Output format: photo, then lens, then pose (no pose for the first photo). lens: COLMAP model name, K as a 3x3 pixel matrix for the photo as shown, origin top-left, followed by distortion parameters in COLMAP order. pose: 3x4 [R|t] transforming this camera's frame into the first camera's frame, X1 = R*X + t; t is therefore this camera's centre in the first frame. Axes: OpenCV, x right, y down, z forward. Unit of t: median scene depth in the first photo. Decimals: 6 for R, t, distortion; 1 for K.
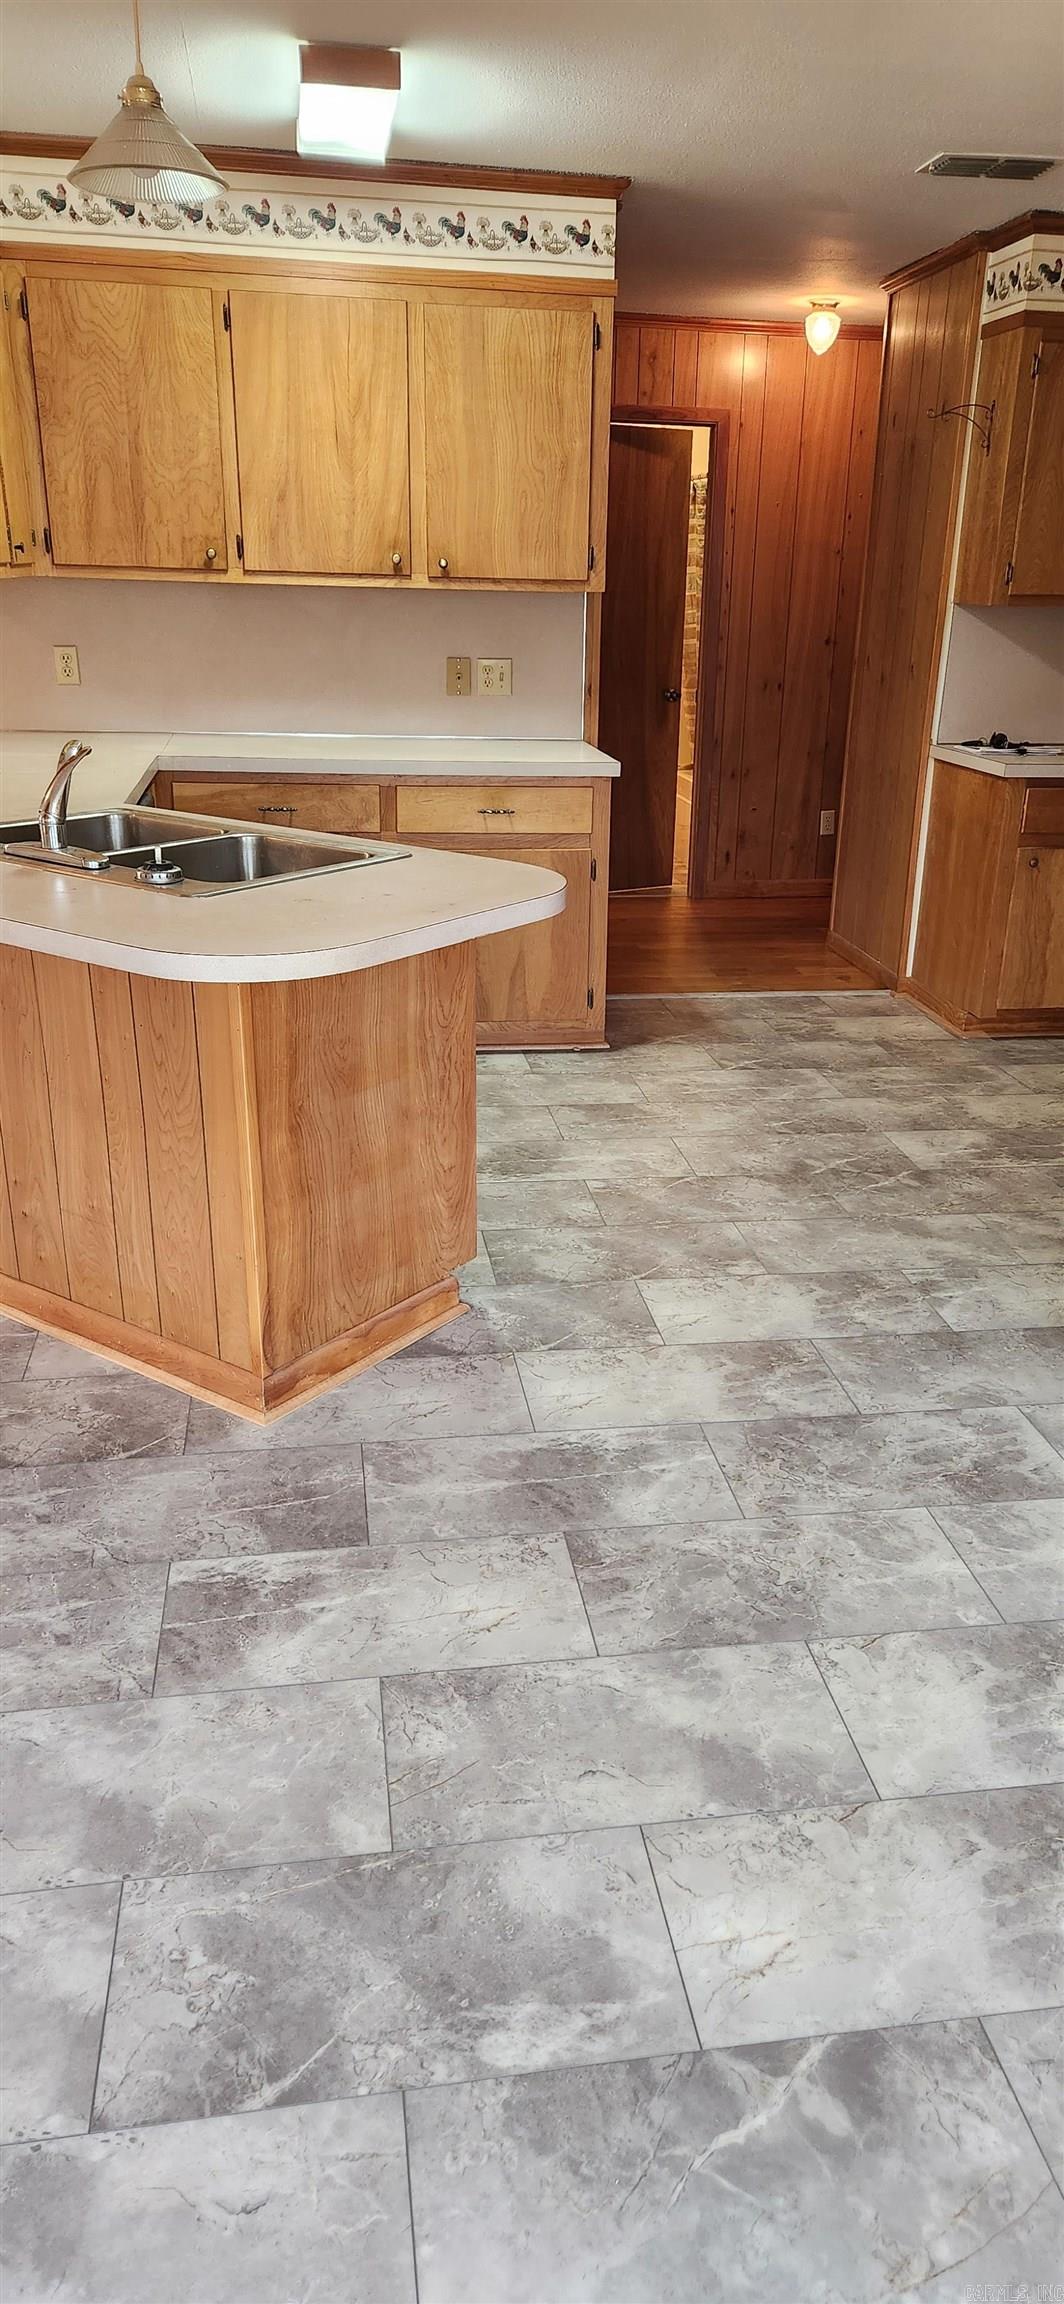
lens RADIAL K [[1629.9, 0, 532.0], [0, 1629.9, 1152.0], [0, 0, 1]] dist [0.041384, 0.000377]
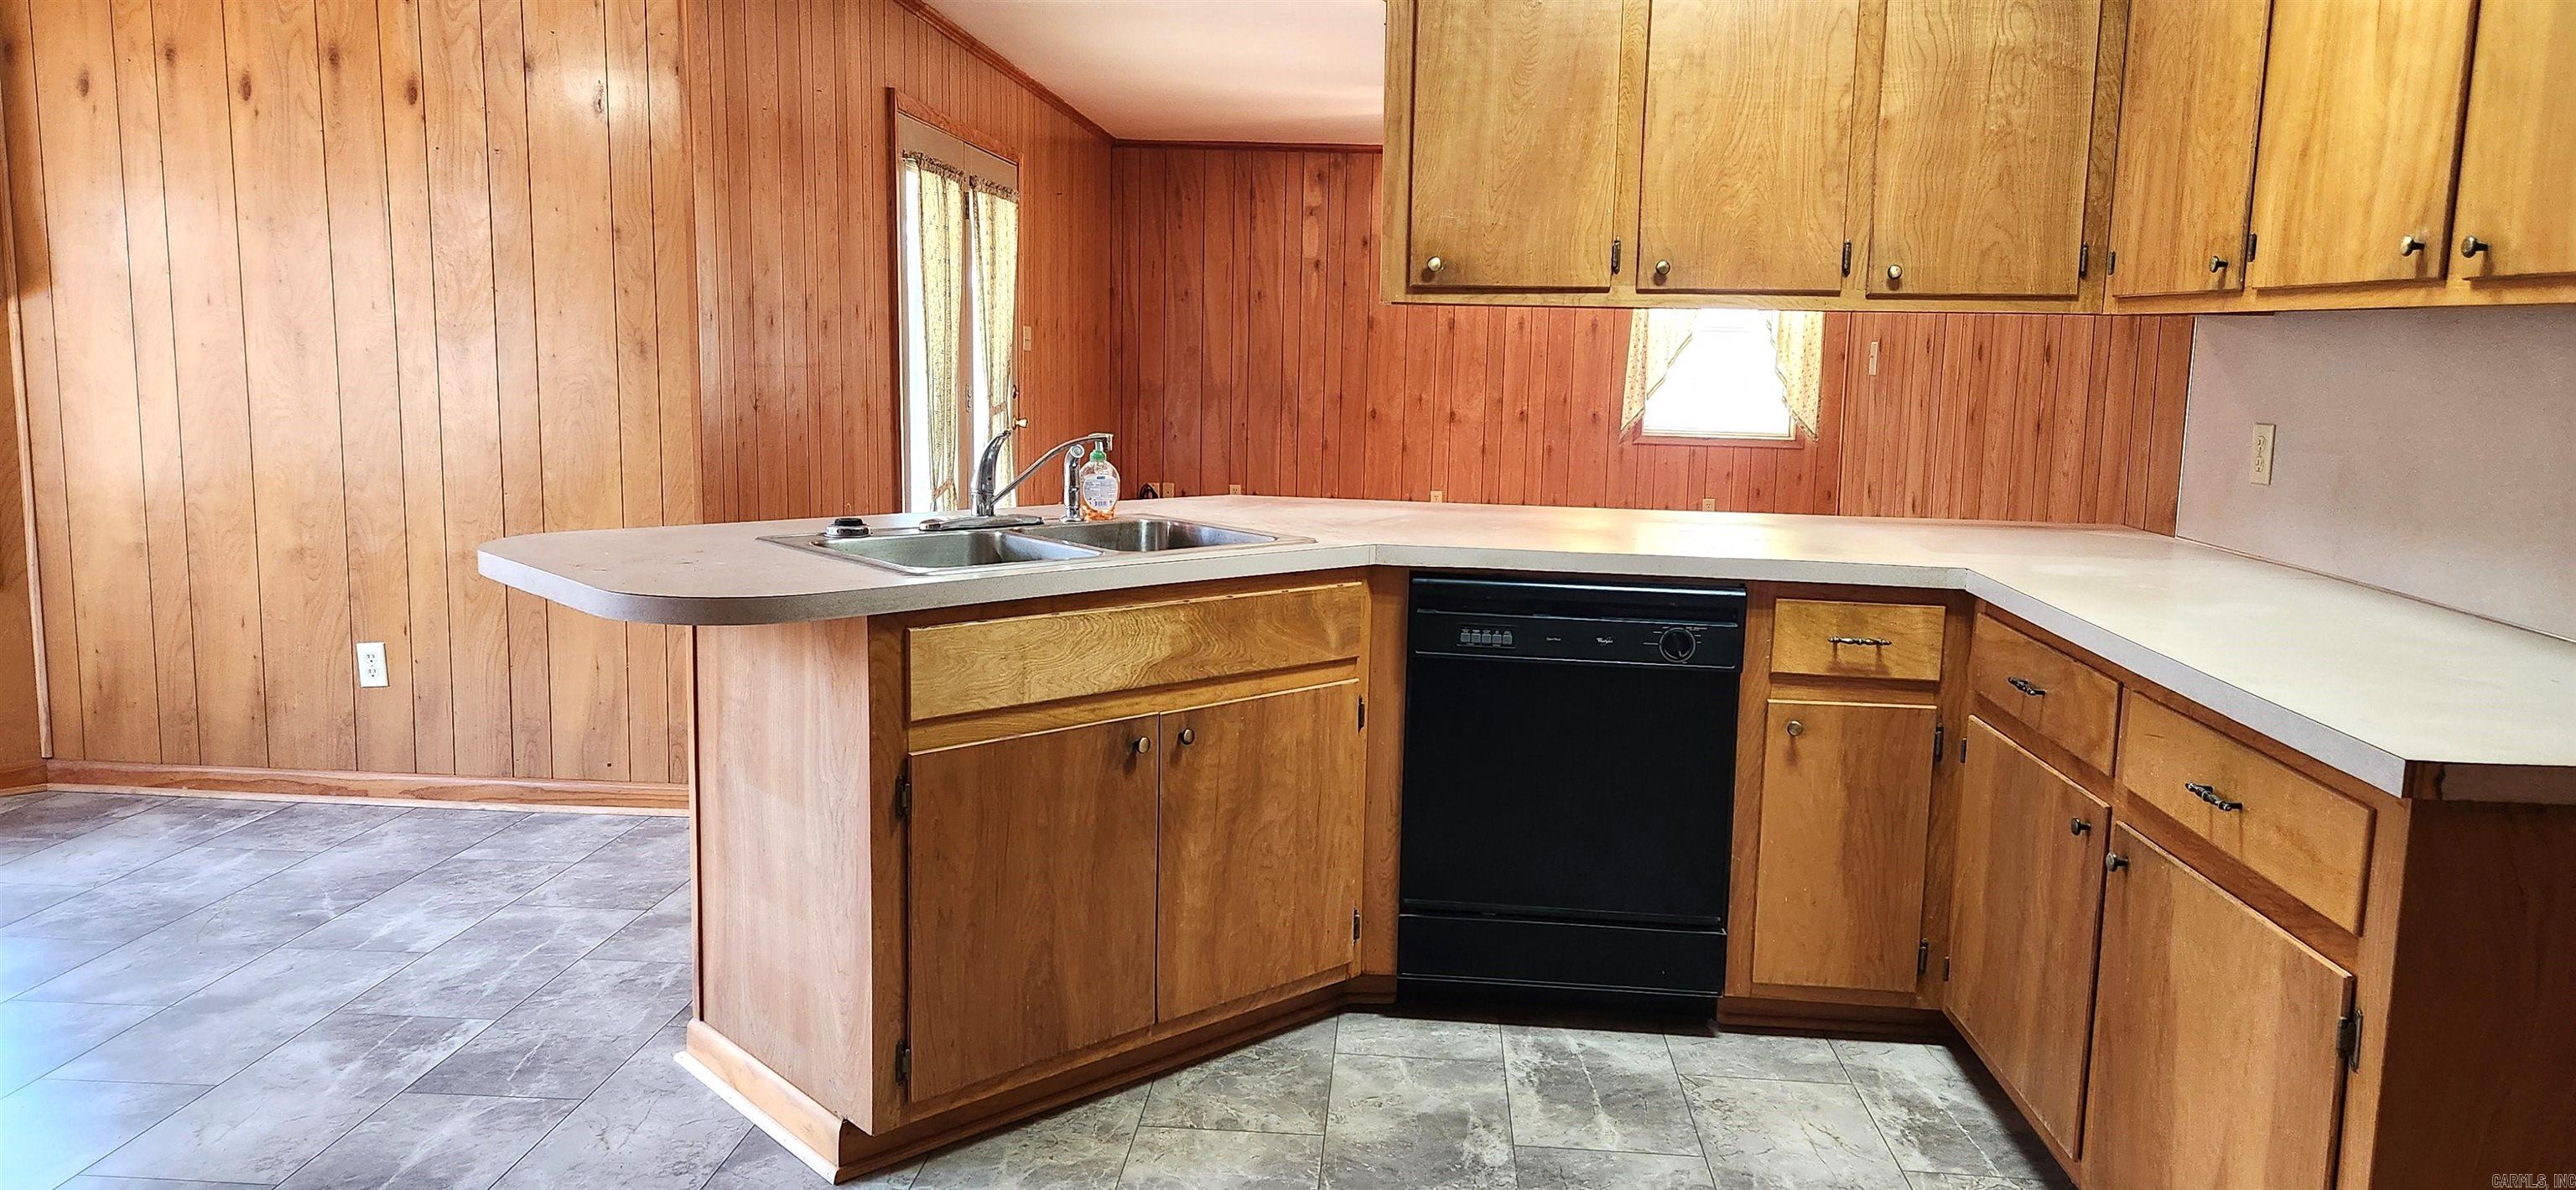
lens RADIAL K [[1673.2, 0, 1294.3], [0, 1673.2, 567.4], [0, 0, 1]] dist [0.076872, -0.063867]
pose [[-0.211388, 0.100092, -0.972264, 0.813615], [-0.367924, 0.913426, 0.174028, -0.471029], [0.905509, 0.394507, -0.156261, 1.556359]]
